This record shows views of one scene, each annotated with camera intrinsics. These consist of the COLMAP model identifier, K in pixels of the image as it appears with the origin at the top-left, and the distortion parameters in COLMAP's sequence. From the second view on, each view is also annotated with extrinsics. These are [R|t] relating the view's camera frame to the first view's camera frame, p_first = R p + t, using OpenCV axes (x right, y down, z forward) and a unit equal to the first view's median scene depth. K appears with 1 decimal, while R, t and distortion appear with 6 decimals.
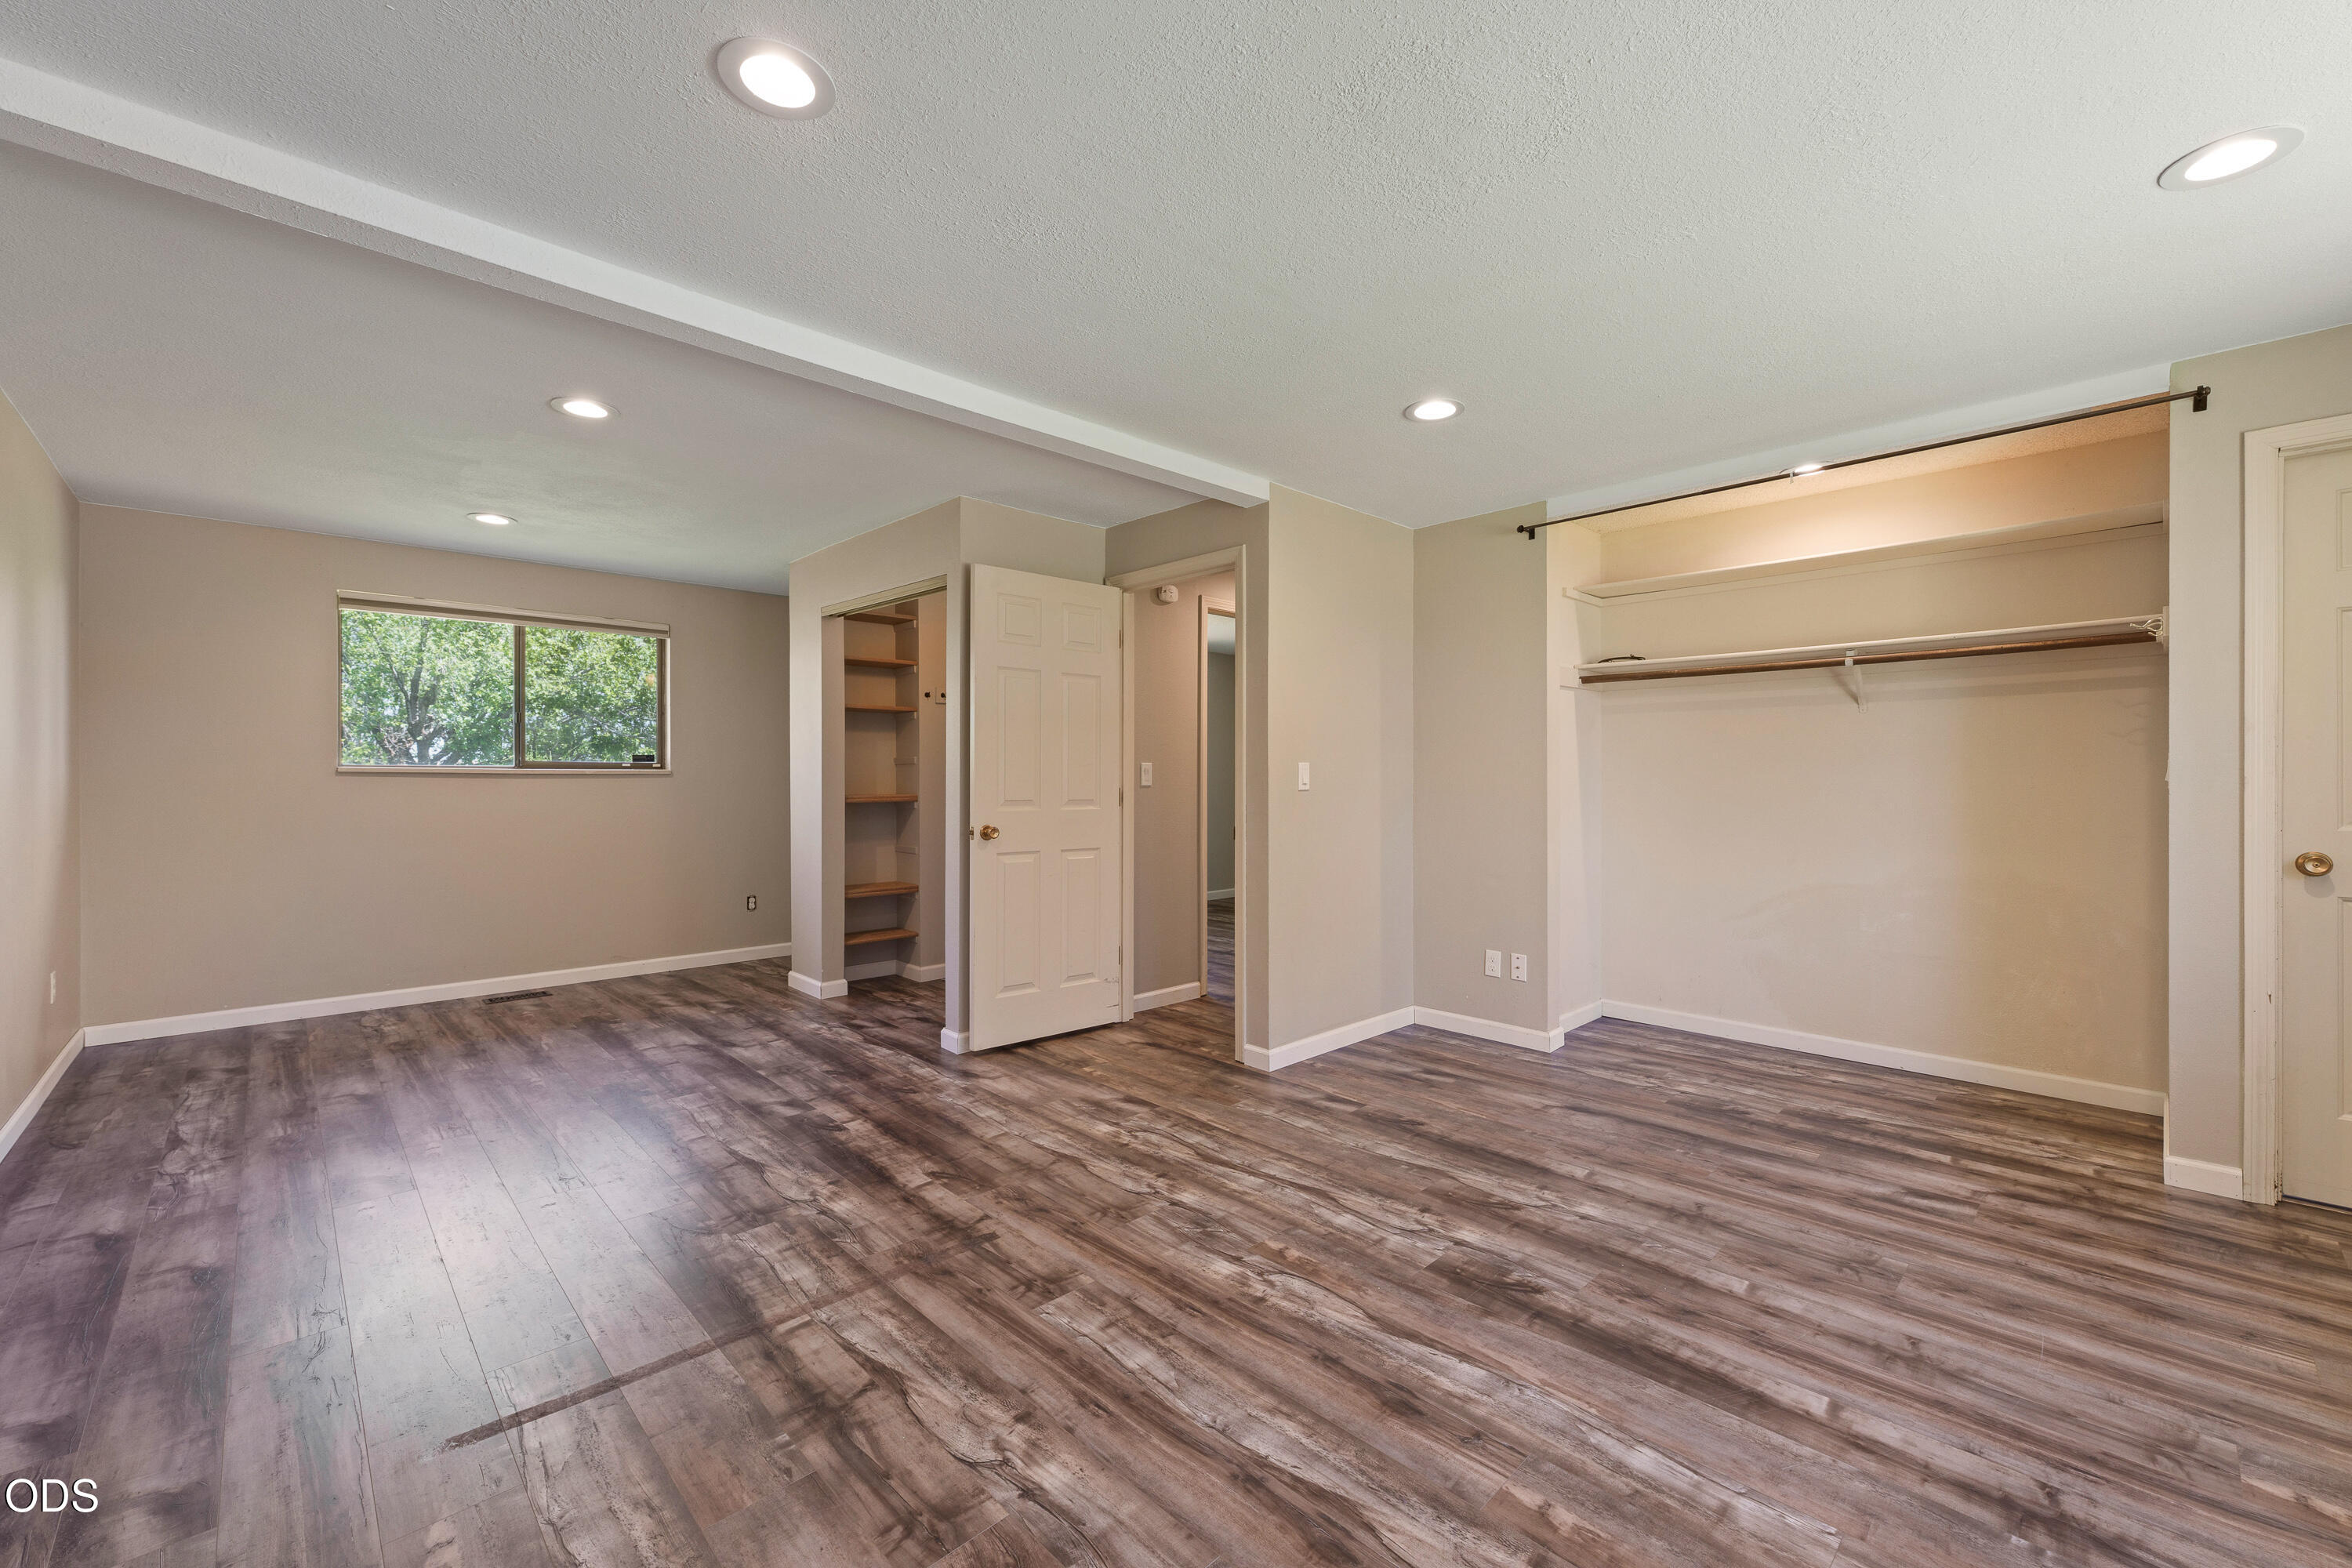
lens RADIAL K [[964.5, 0, 1175.2], [0, 964.5, 777.6], [0, 0, 1]] dist [-0.001065, 0.000410]
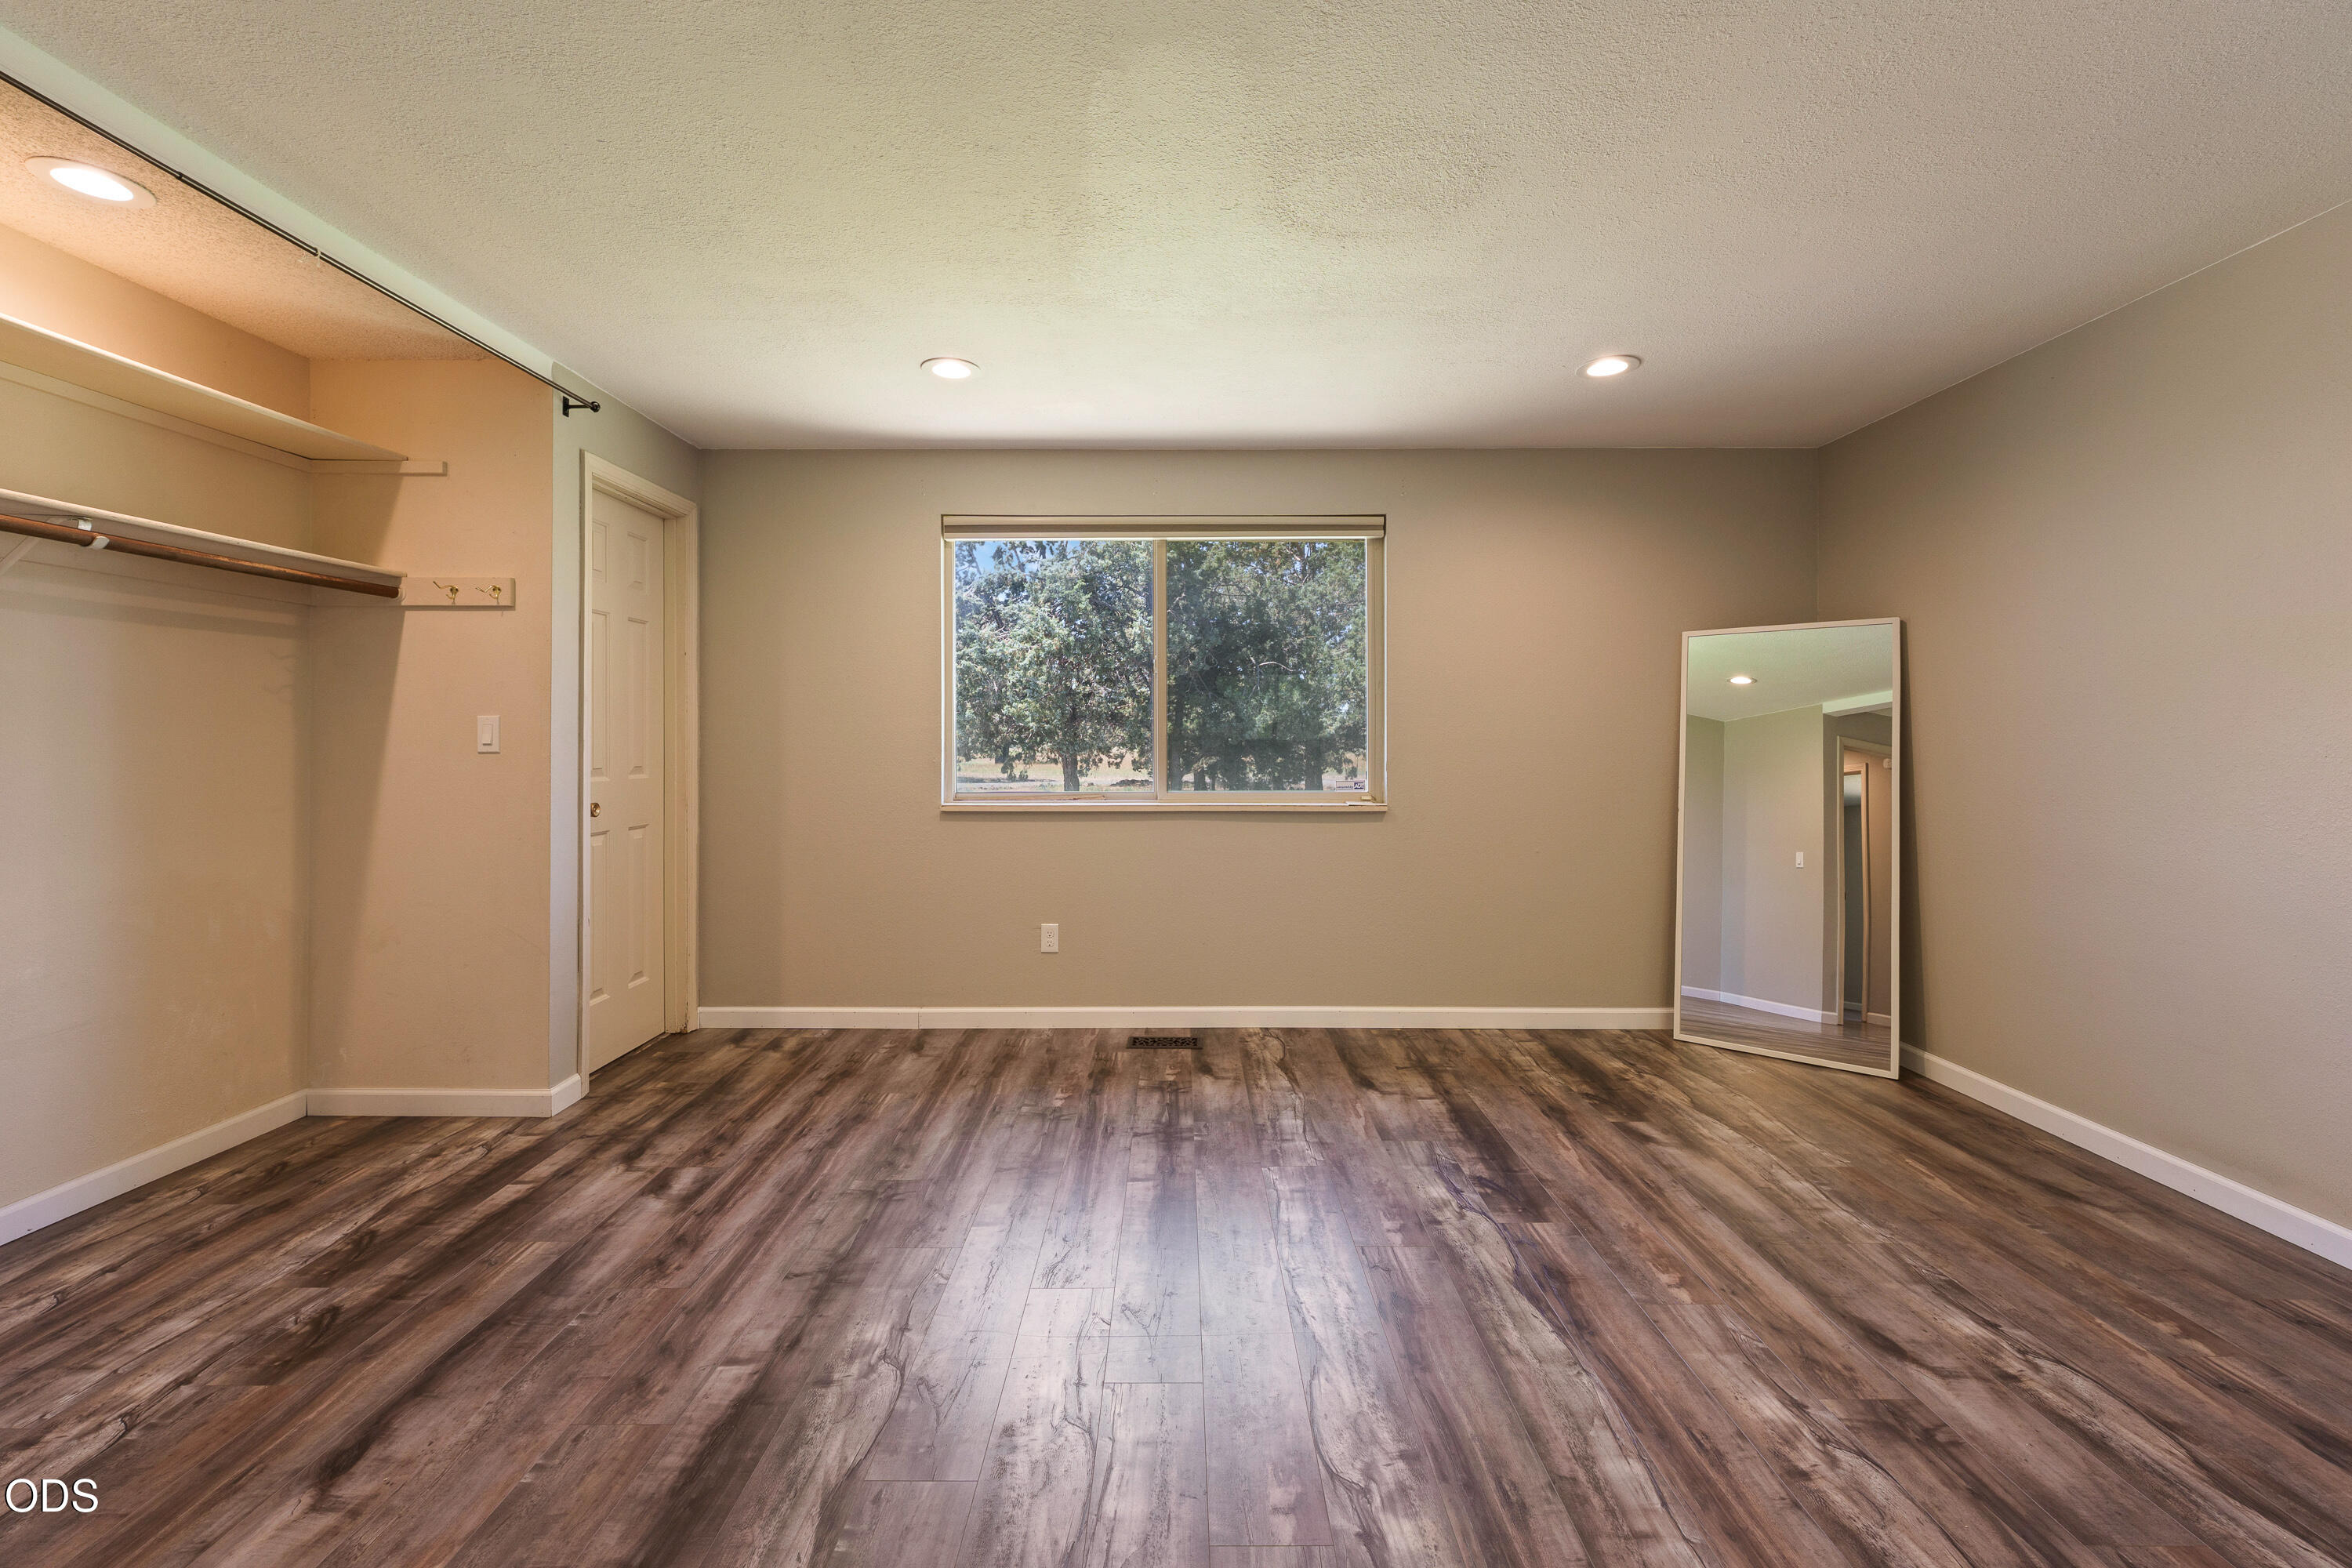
lens RADIAL K [[964.5, 0, 1177.7], [0, 964.5, 750.6], [0, 0, 1]] dist [-0.001065, 0.000410]
pose [[-0.720270, -0.006429, 0.693665, -0.266777], [0.001115, 0.999945, 0.010425, 0.000758], [-0.693693, 0.008282, -0.720223, 1.517201]]
